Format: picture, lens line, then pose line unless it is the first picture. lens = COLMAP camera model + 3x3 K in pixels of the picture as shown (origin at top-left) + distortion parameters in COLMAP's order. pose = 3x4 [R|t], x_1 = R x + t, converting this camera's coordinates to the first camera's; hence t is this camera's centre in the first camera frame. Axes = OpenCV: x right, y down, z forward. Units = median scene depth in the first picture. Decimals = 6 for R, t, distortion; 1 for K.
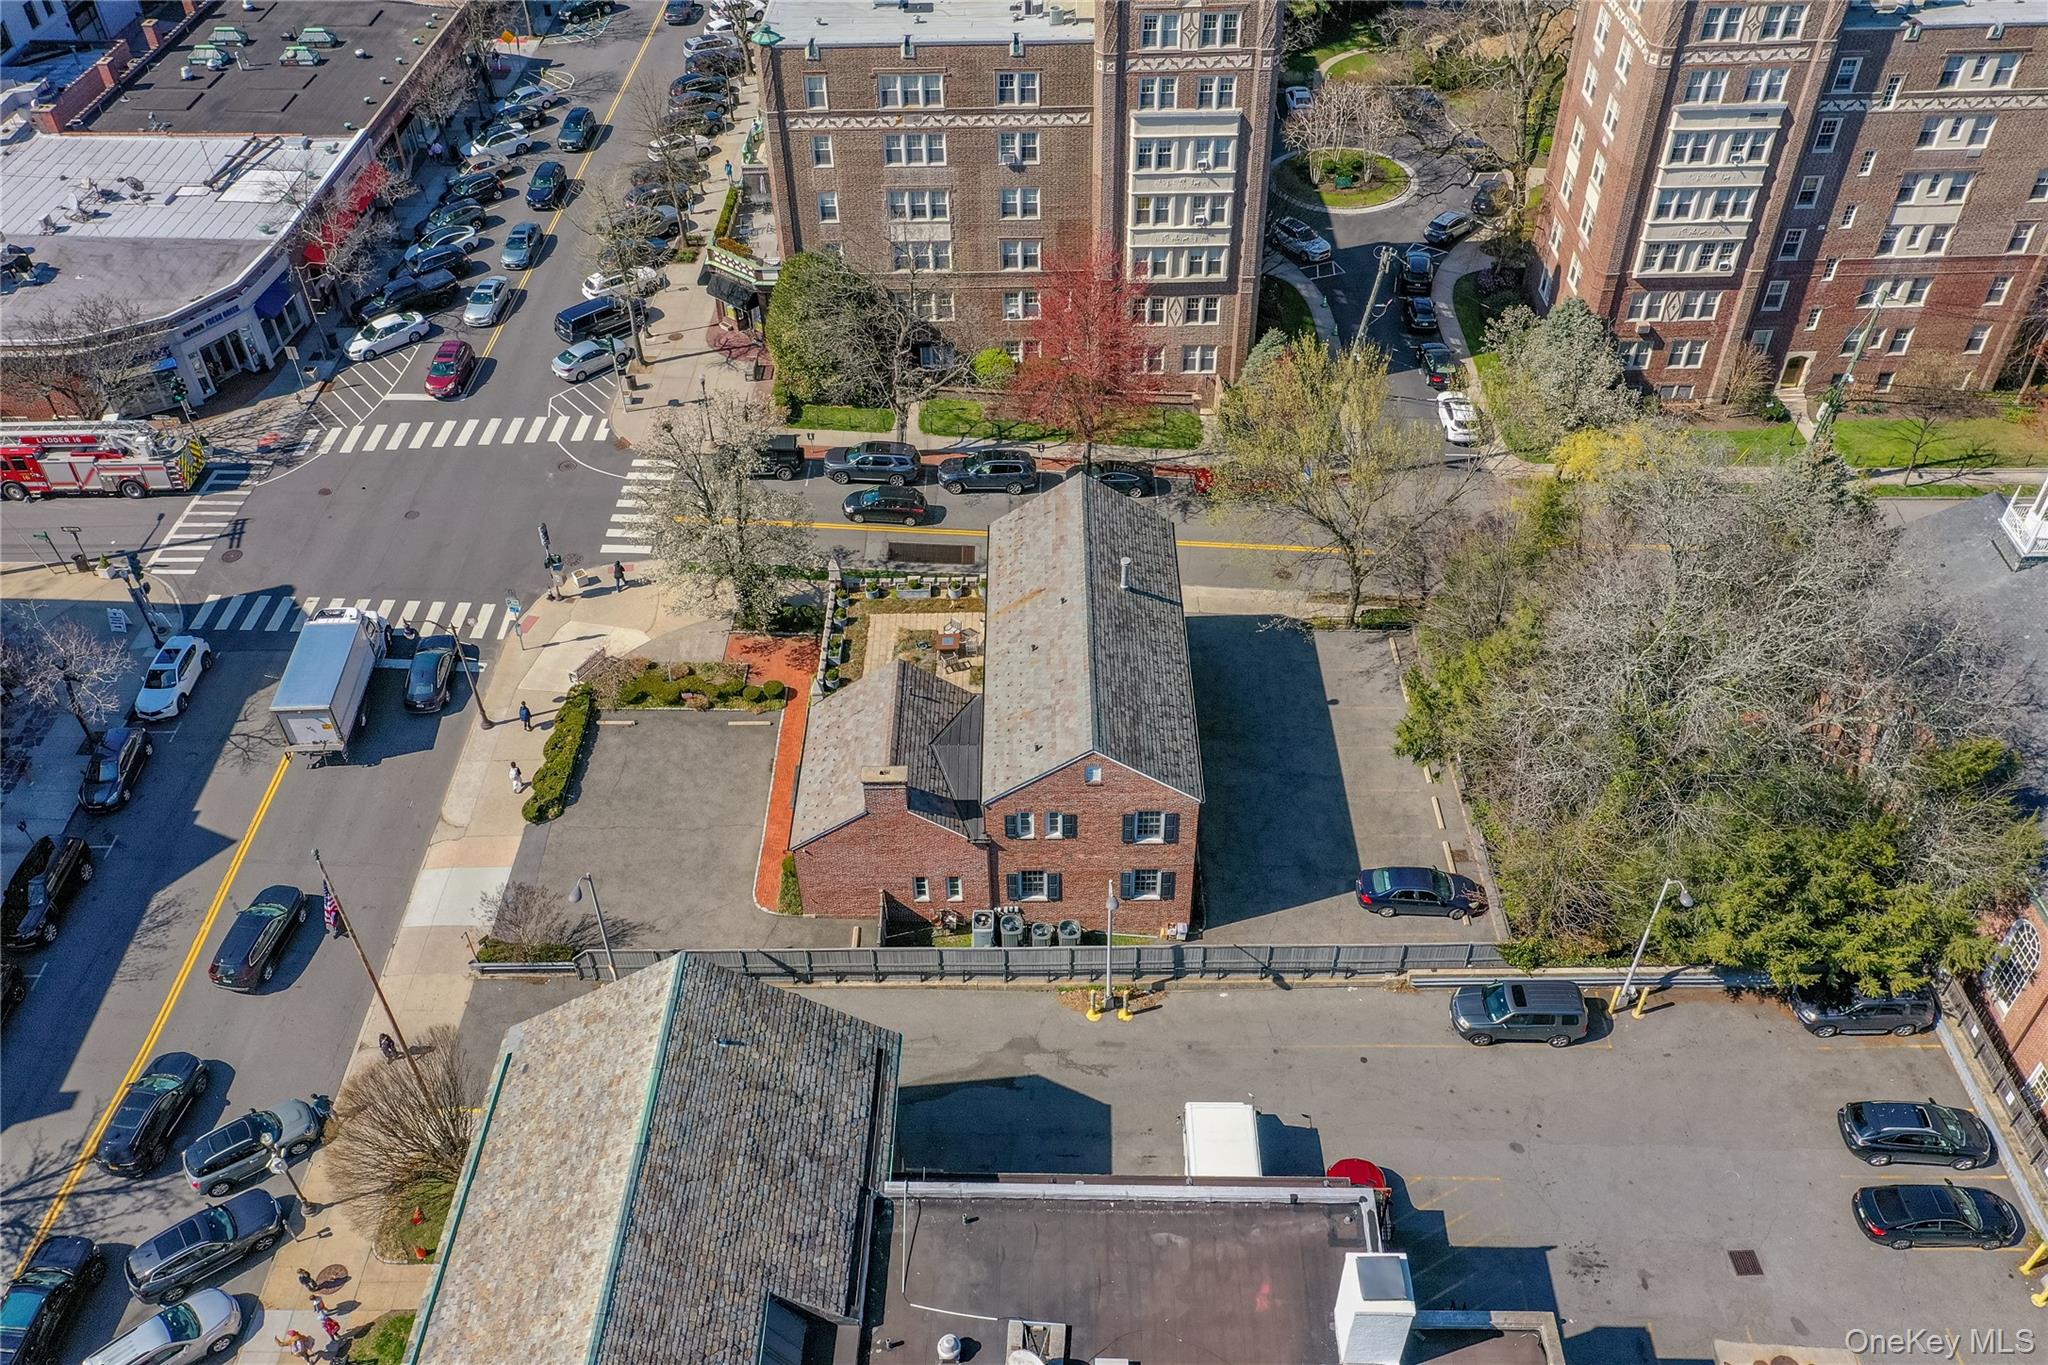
lens RADIAL K [[1610.6, 0, 1013.5], [0, 1610.6, 674.0], [0, 0, 1]] dist [0.008929, 0.011421]
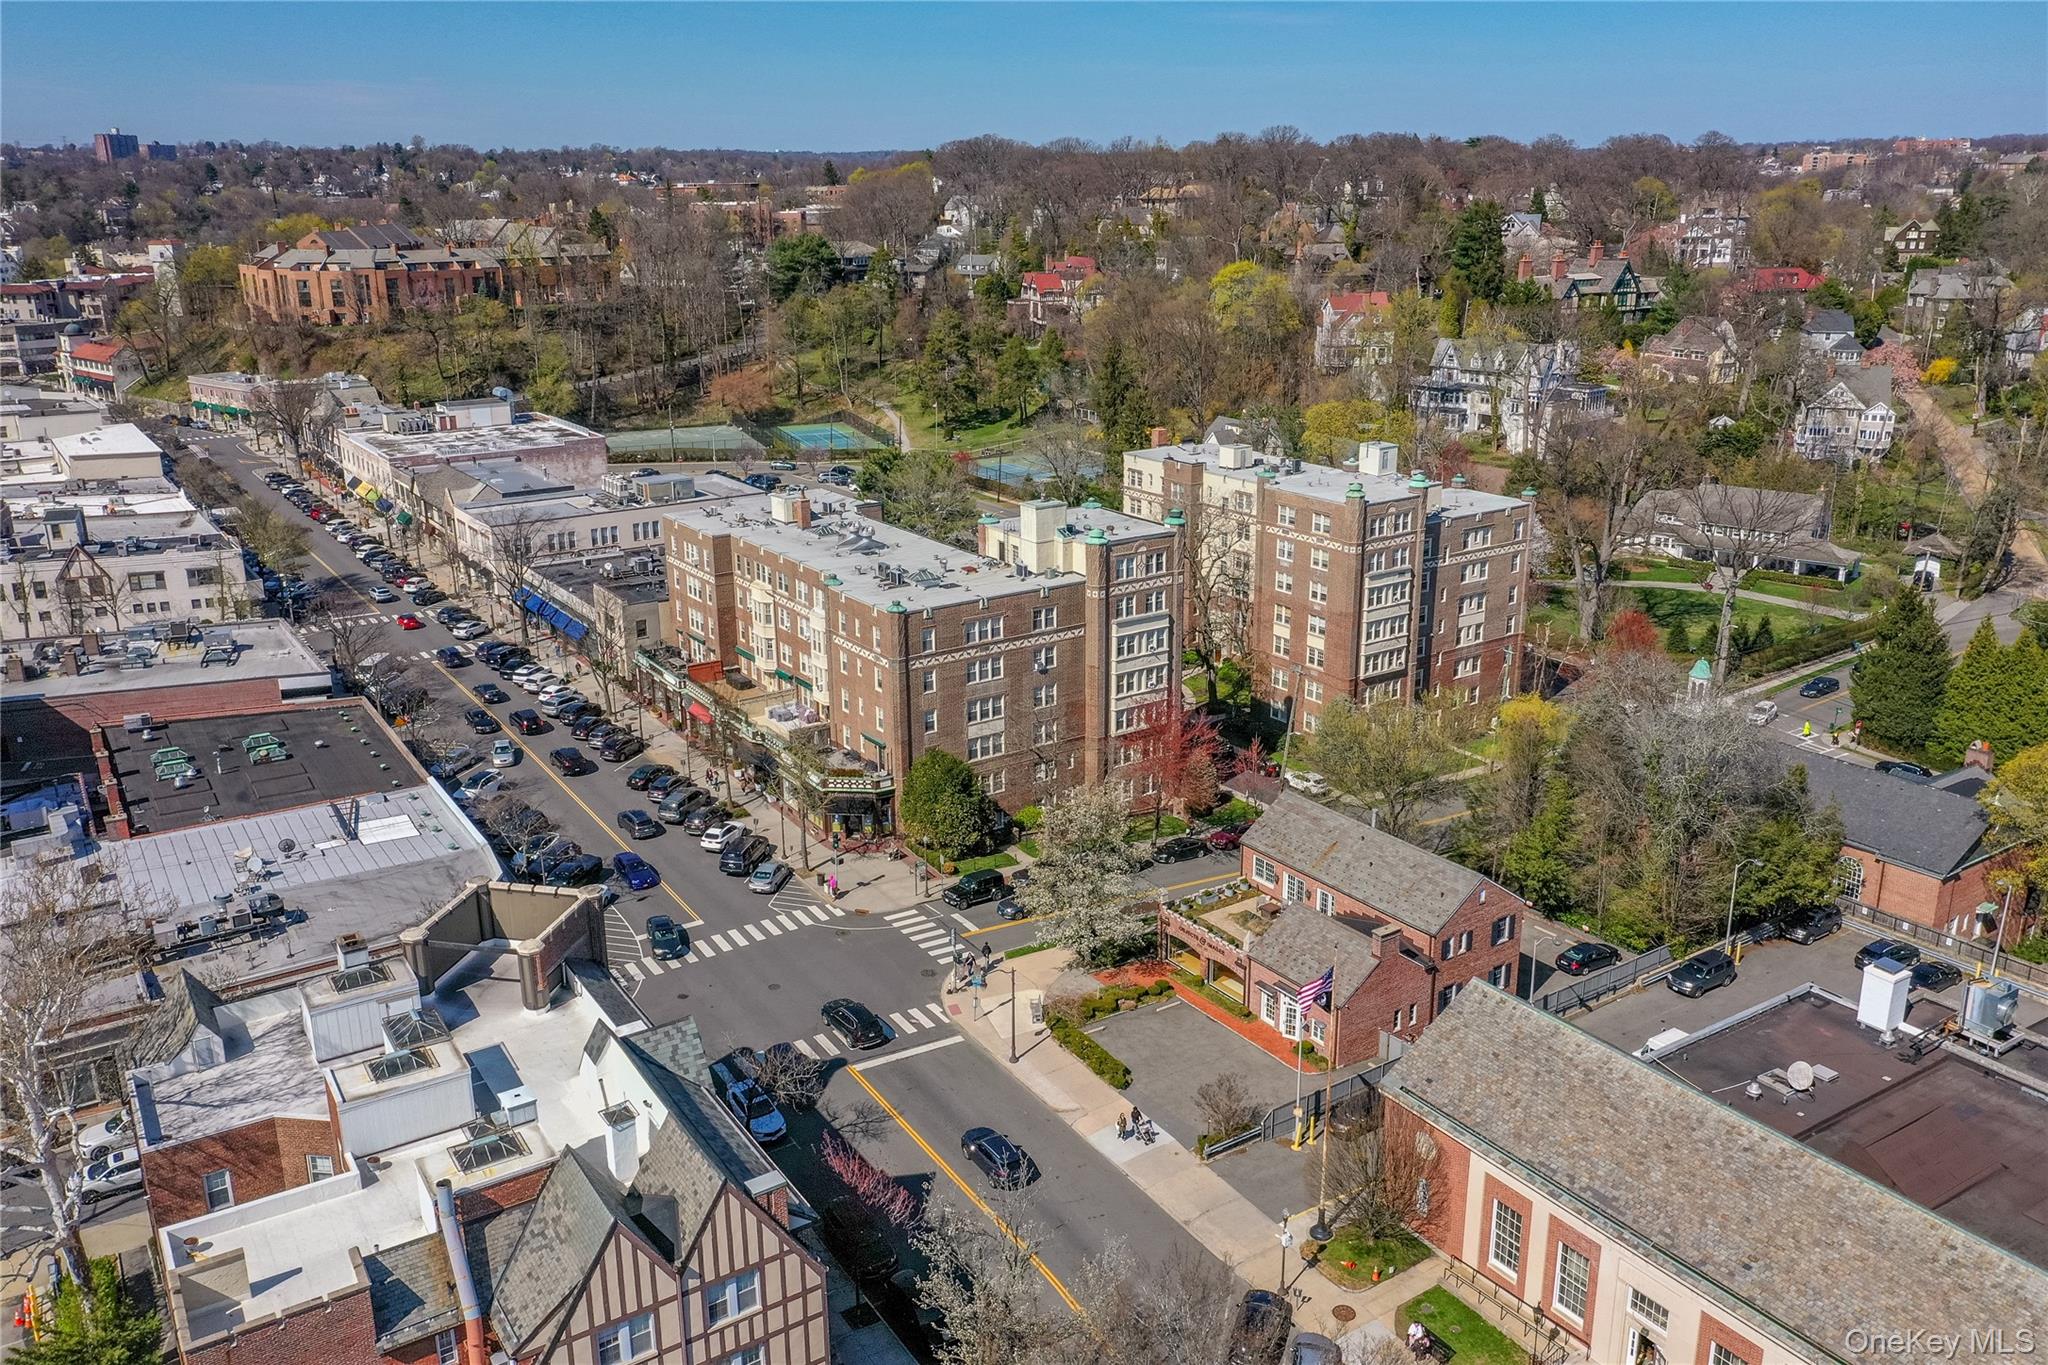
lens RADIAL K [[1610.6, 0, 1018.4], [0, 1610.6, 678.1], [0, 0, 1]] dist [0.008929, 0.011421]
pose [[0.829030, -0.156666, 0.536811, -0.816135], [0.369416, 0.874099, -0.315410, 0.145478], [-0.419812, 0.459790, 0.782529, -0.130767]]
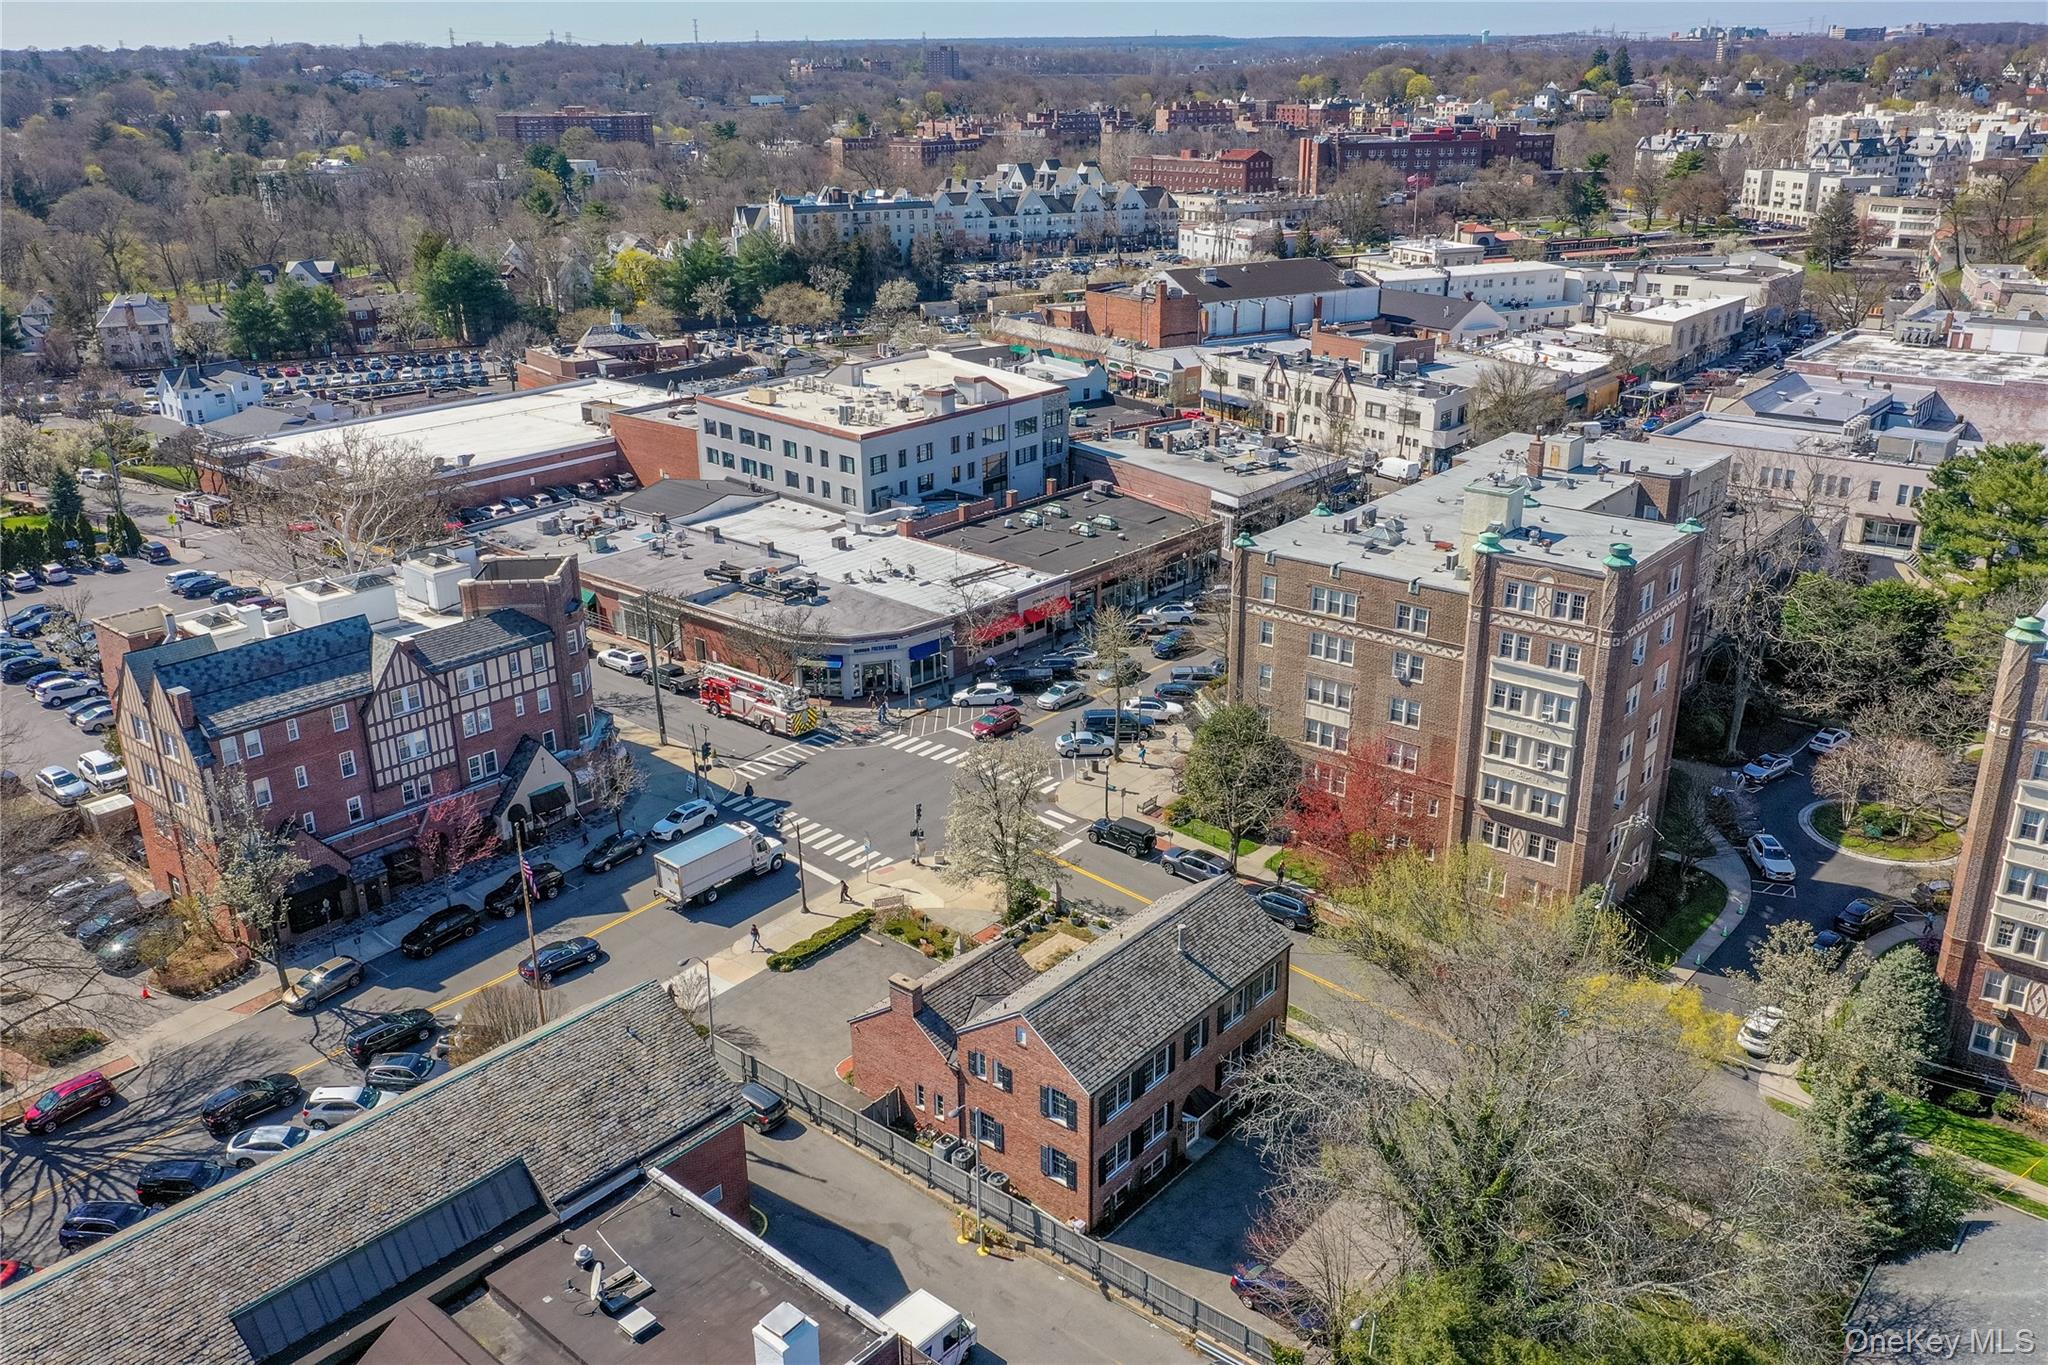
lens RADIAL K [[1610.6, 0, 1024.1], [0, 1610.6, 683.0], [0, 0, 1]] dist [0.008929, 0.011421]
pose [[0.770766, 0.238233, -0.590902, 0.499088], [-0.429212, 0.879575, -0.205243, 0.052822], [0.470846, 0.411817, 0.780199, -0.063448]]
